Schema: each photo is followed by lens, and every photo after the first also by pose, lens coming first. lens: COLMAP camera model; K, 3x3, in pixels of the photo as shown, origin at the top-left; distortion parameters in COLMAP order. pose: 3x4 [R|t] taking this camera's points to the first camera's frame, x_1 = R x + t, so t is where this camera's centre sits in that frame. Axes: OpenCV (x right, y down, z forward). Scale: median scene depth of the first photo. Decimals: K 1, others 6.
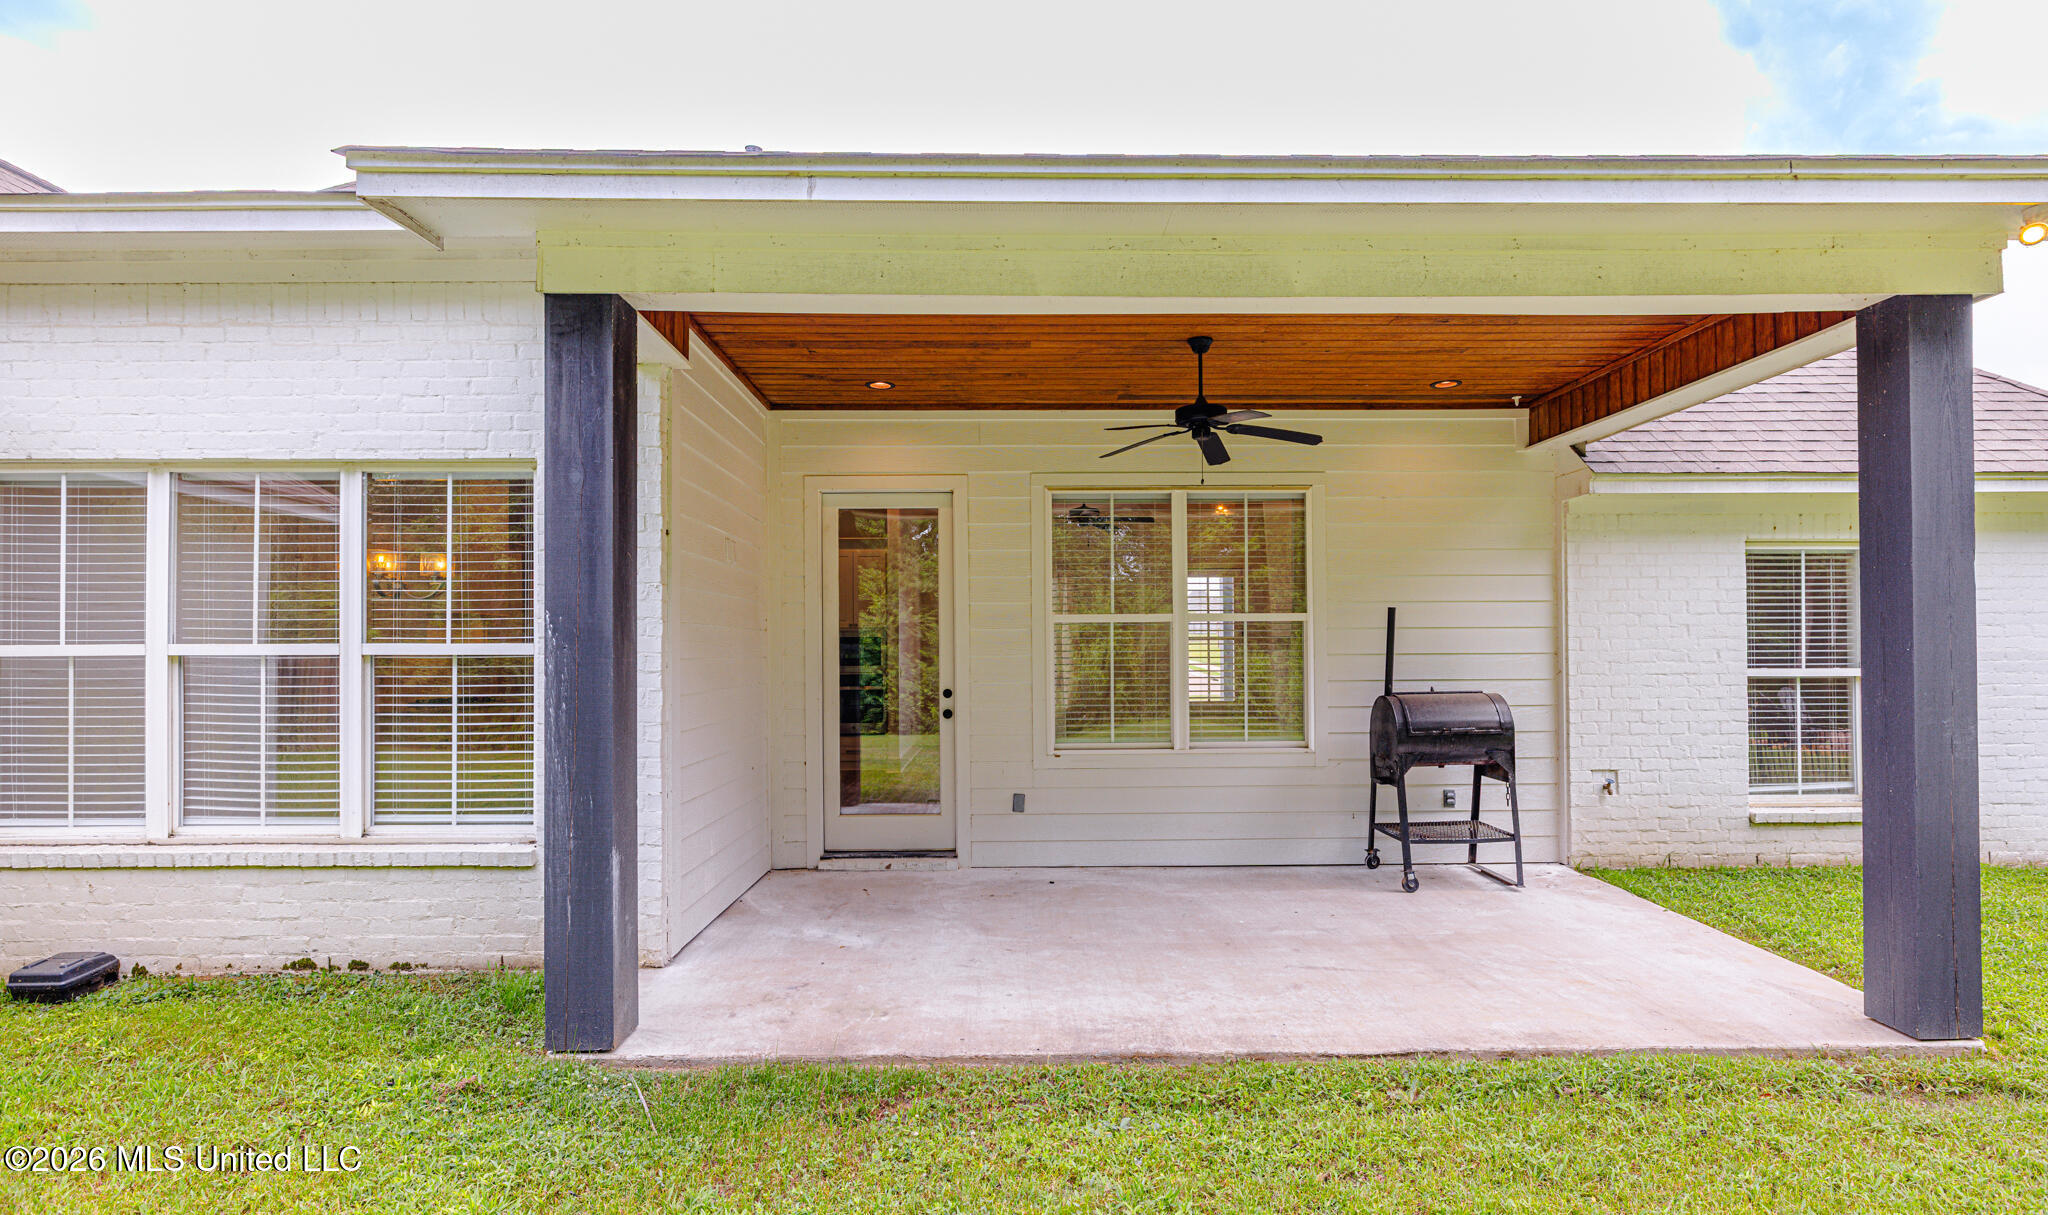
lens RADIAL K [[1043.9, 0, 996.4], [0, 1043.9, 648.1], [0, 0, 1]] dist [-0.007265, -0.000484]
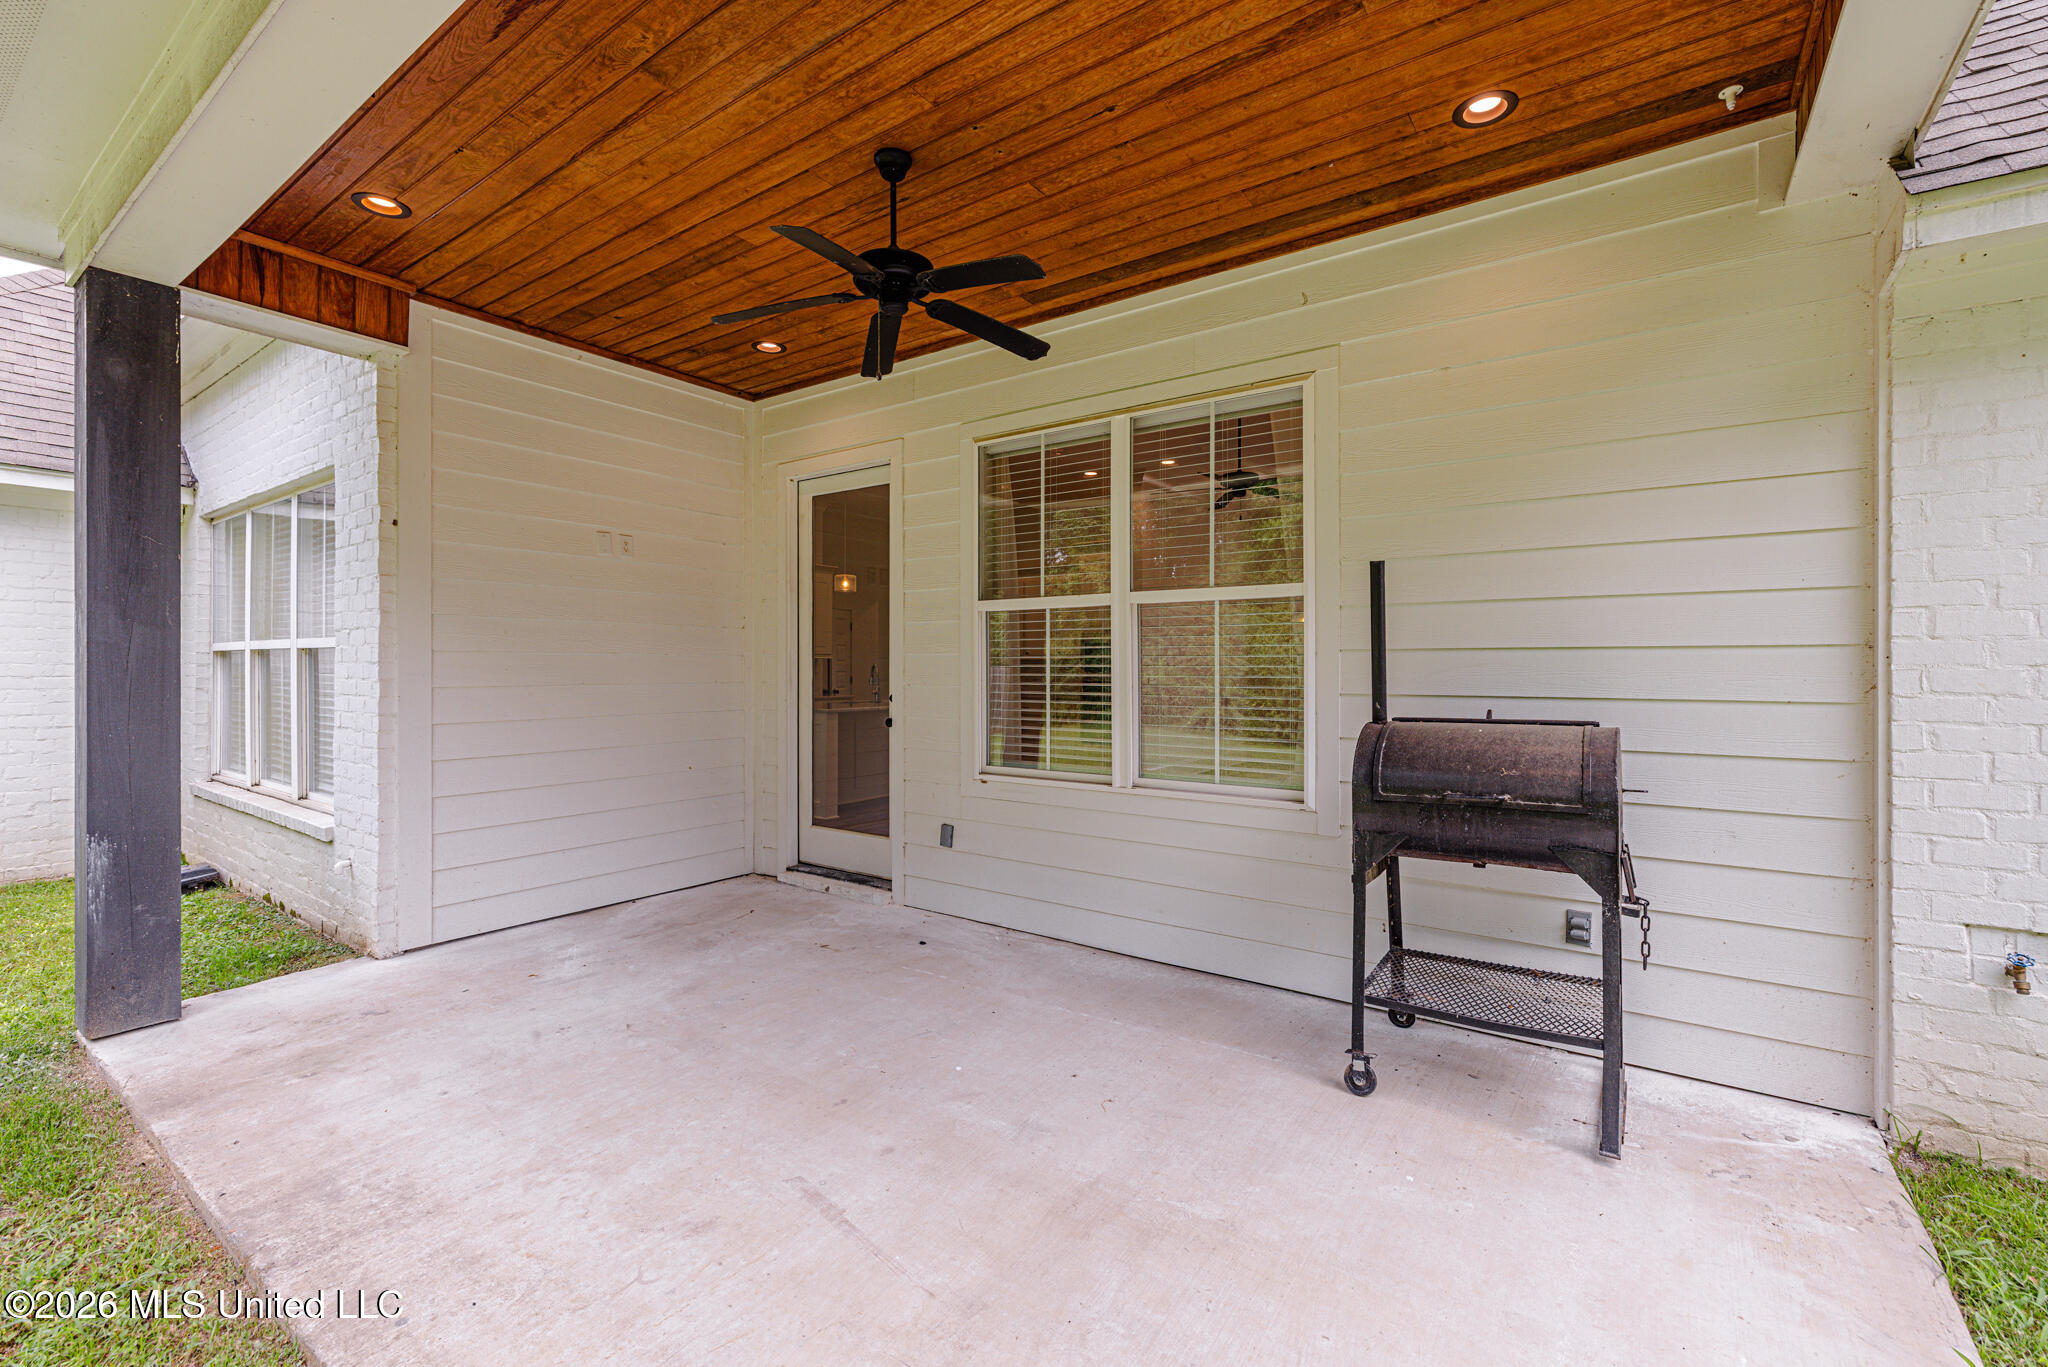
lens RADIAL K [[884.3, 0, 1020.3], [0, 884.3, 669.6], [0, 0, 1]] dist [-0.000991, 0.000168]
pose [[0.799074, 0.008559, -0.601171, 0.496991], [-0.001257, 0.999920, 0.012565, 0.011557], [0.601231, -0.009285, 0.799021, 0.506586]]
